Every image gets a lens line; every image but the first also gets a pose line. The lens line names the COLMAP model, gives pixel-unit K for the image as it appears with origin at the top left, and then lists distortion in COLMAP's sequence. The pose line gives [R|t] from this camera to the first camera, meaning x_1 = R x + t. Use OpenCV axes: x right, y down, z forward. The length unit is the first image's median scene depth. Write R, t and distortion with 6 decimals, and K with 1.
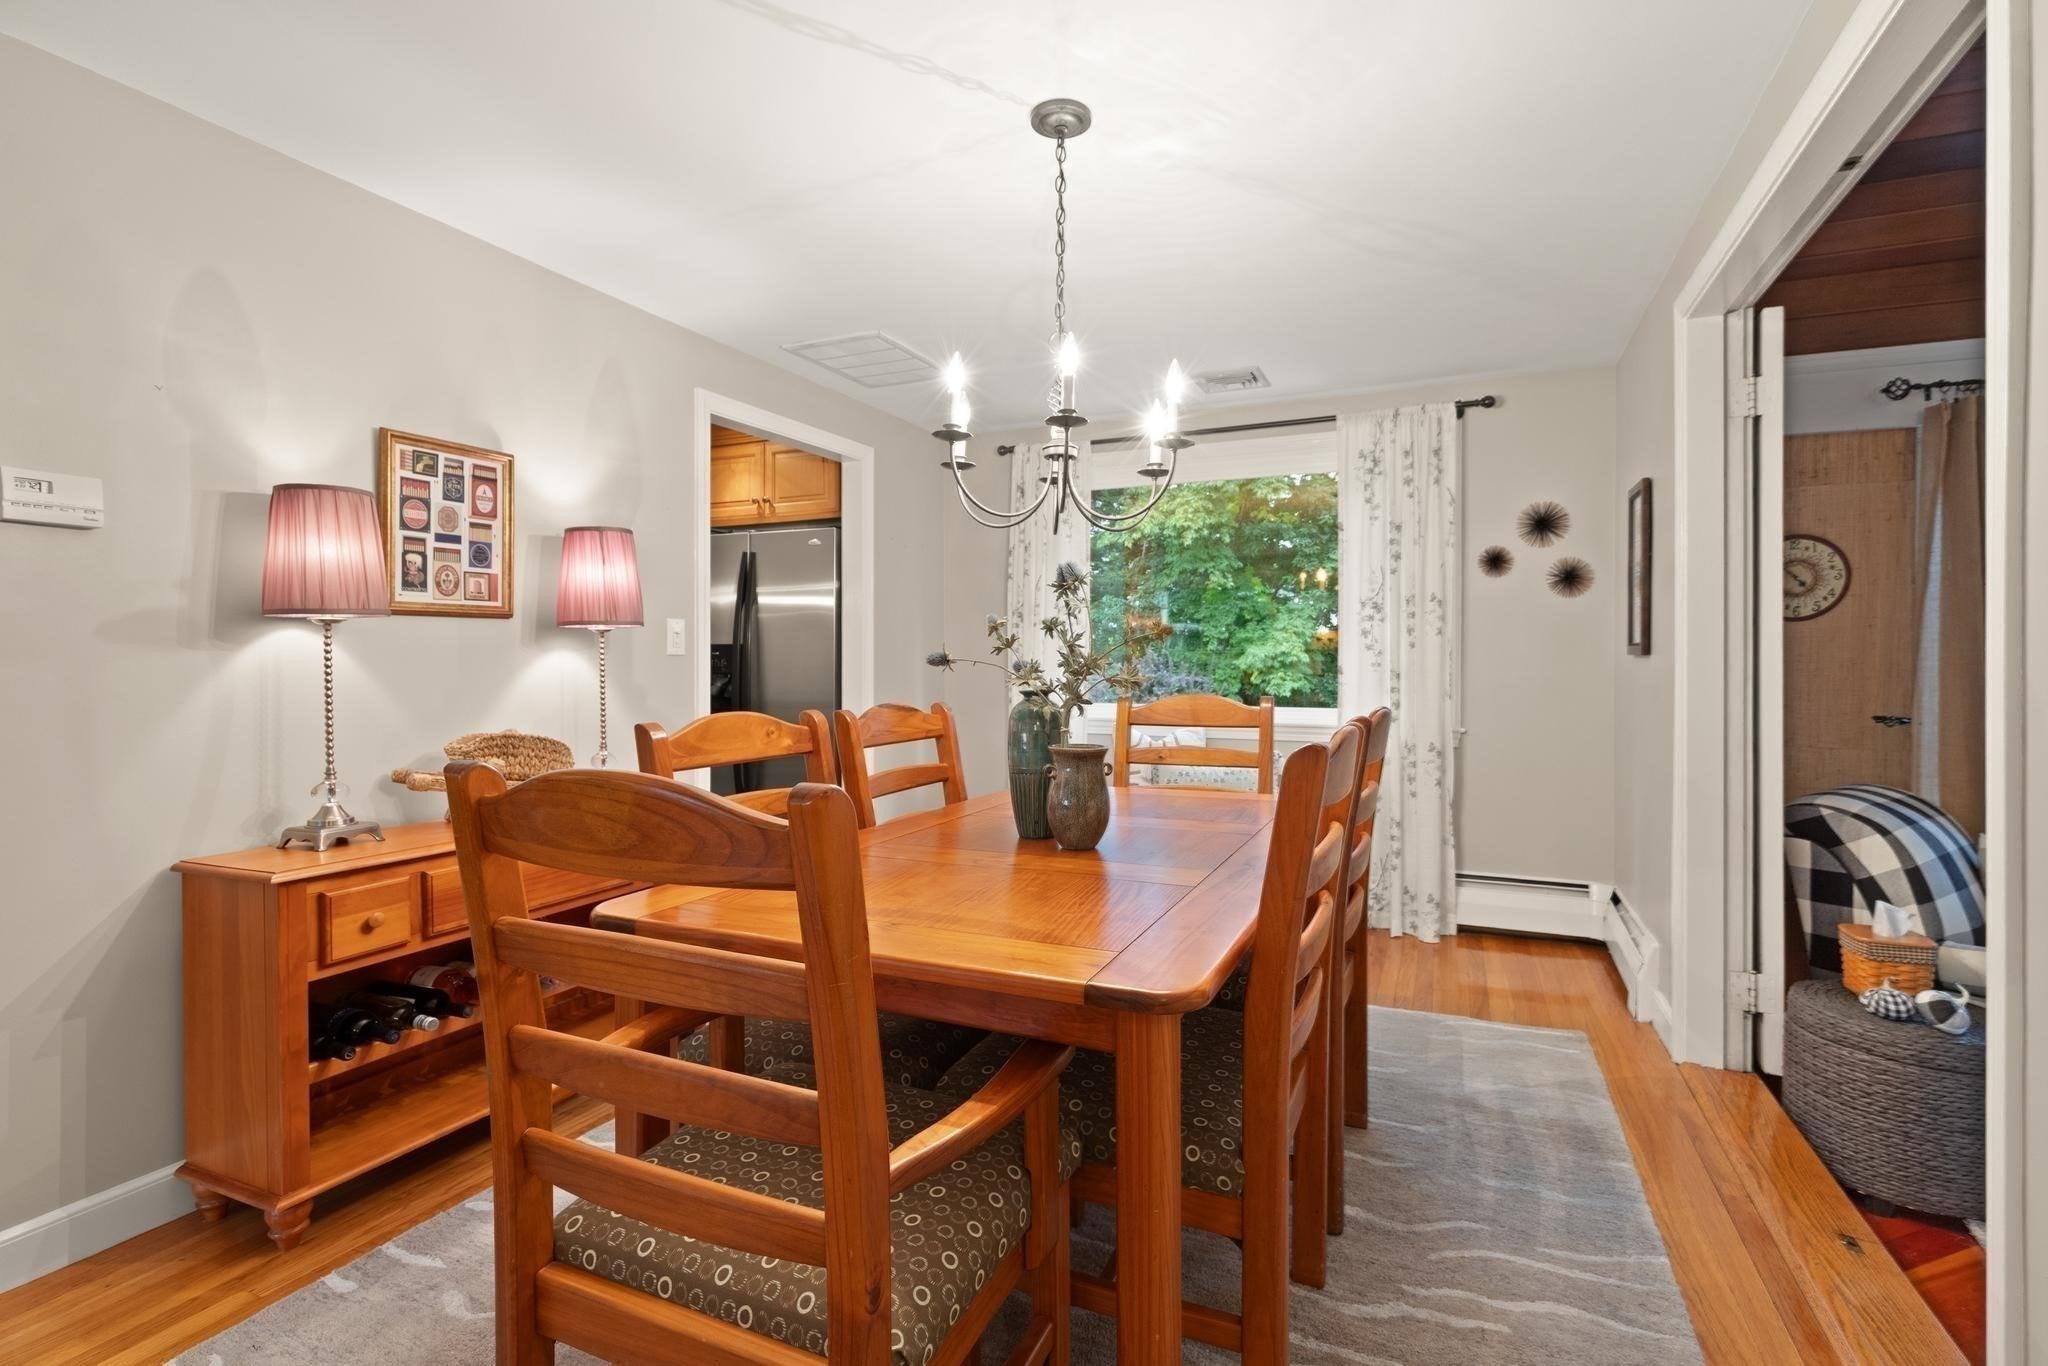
lens RADIAL K [[937.9, 0, 1040.2], [0, 937.9, 664.2], [0, 0, 1]] dist [0.006289, -0.001815]
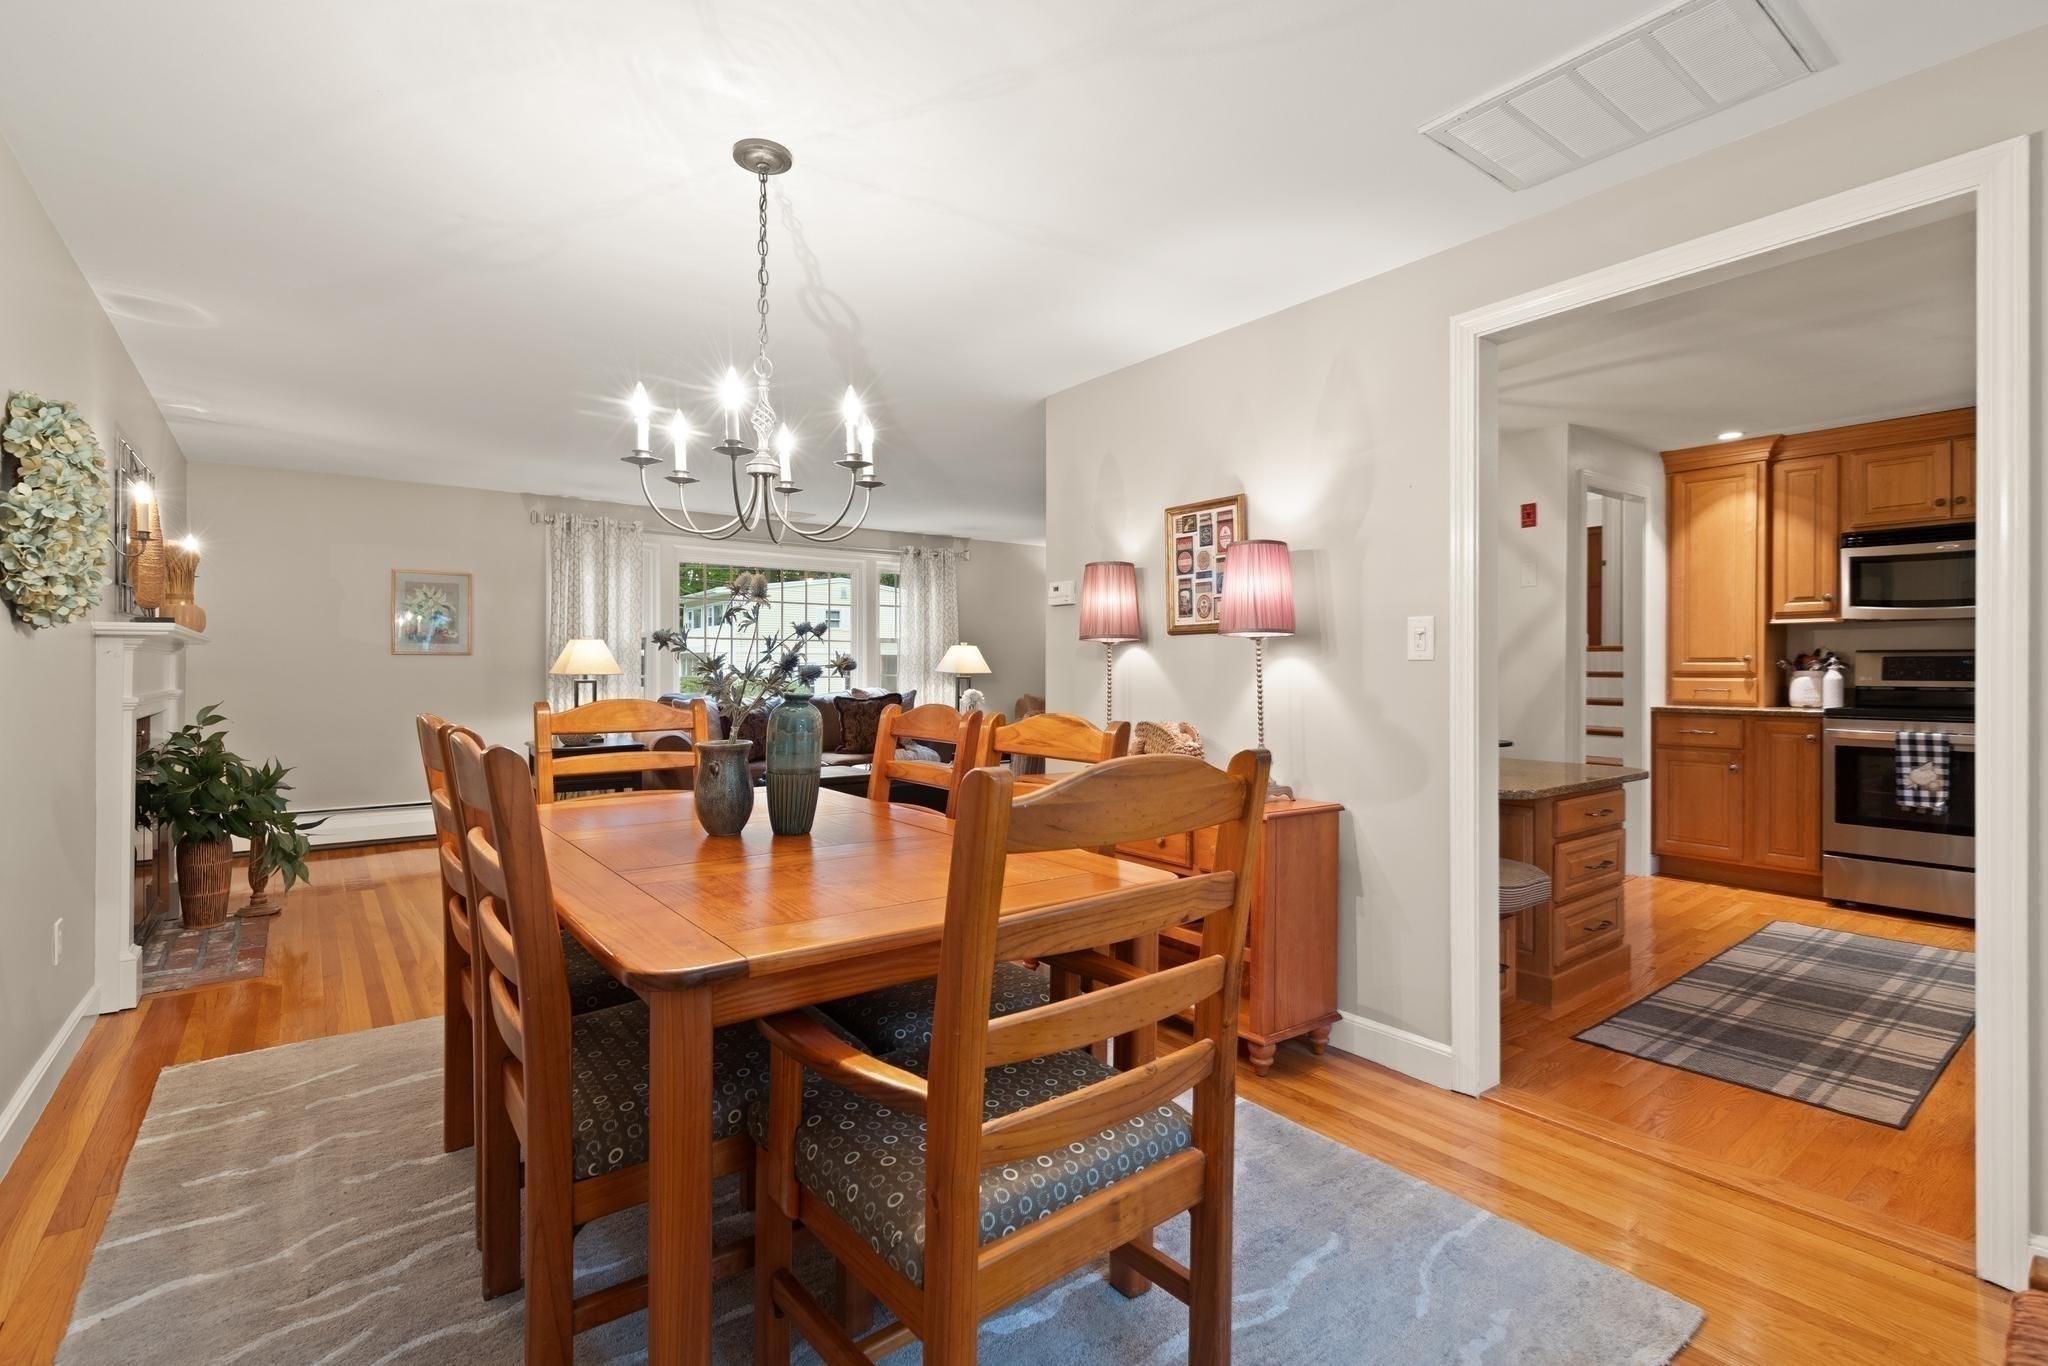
lens RADIAL K [[937.9, 0, 1025.0], [0, 937.9, 670.6], [0, 0, 1]] dist [0.006289, -0.001815]
pose [[-0.481957, 0.000477, -0.876195, 0.611691], [-0.005777, 0.999976, 0.003722, -0.002586], [0.876176, 0.006856, -0.481943, 1.340518]]
